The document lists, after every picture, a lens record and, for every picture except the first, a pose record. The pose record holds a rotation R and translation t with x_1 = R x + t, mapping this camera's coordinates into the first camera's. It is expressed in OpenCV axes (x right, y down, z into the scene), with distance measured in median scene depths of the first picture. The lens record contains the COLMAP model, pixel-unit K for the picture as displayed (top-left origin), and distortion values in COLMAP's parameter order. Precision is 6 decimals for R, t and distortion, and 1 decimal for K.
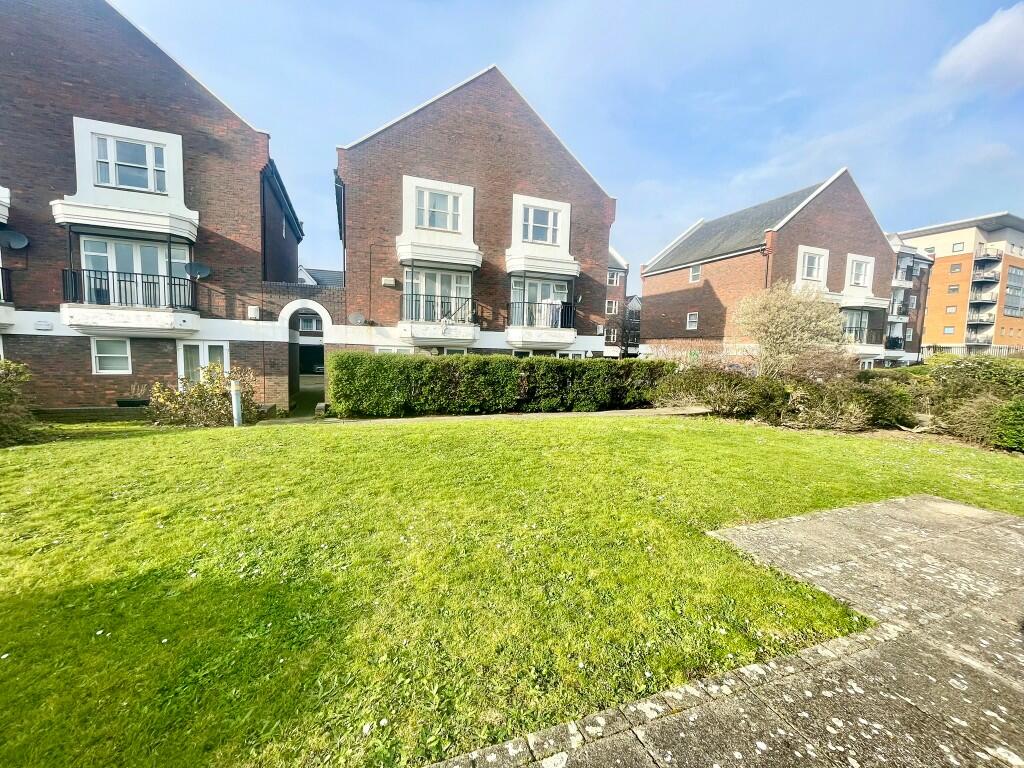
lens RADIAL K [[413.8, 0, 510.9], [0, 413.8, 384.3], [0, 0, 1]] dist [-0.003898, 0.001749]
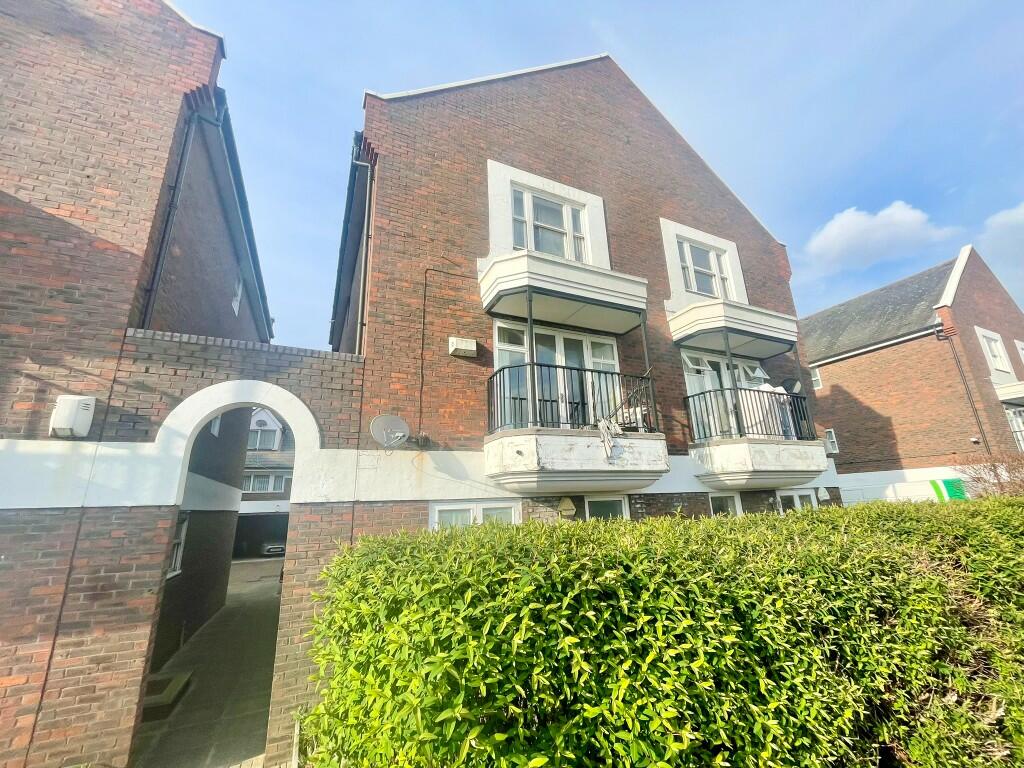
lens RADIAL K [[413.8, 0, 512.7], [0, 413.8, 384.8], [0, 0, 1]] dist [-0.003898, 0.001749]
pose [[0.994771, -0.038337, 0.094667, -0.288595], [0.069606, 0.932771, -0.353684, -0.055016], [-0.074744, 0.358424, 0.930562, 0.612424]]
